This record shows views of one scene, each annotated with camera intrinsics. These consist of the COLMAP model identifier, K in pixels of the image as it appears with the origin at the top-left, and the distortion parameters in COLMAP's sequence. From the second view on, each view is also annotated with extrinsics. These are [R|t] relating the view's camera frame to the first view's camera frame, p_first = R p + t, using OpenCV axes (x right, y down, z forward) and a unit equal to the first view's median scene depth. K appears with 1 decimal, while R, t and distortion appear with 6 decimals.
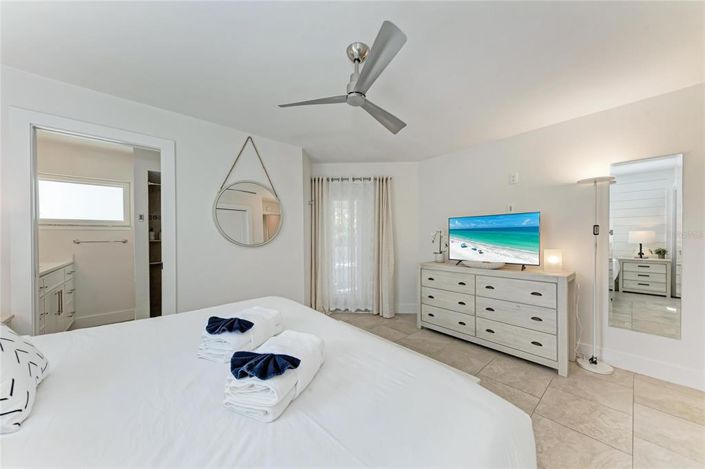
lens RADIAL K [[244.1, 0, 351.9], [0, 244.1, 238.8], [0, 0, 1]] dist [-0.000976, -0.000134]
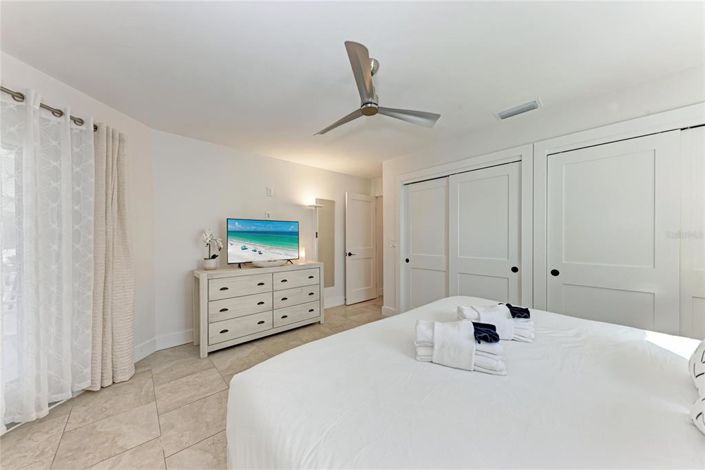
lens RADIAL K [[244.1, 0, 353.2], [0, 244.1, 235.4], [0, 0, 1]] dist [-0.000976, -0.000134]
pose [[-0.039819, 0.006897, 0.999183, -0.593361], [0.003188, 0.999972, -0.006775, -0.015588], [-0.999202, 0.002916, -0.039840, 0.635530]]
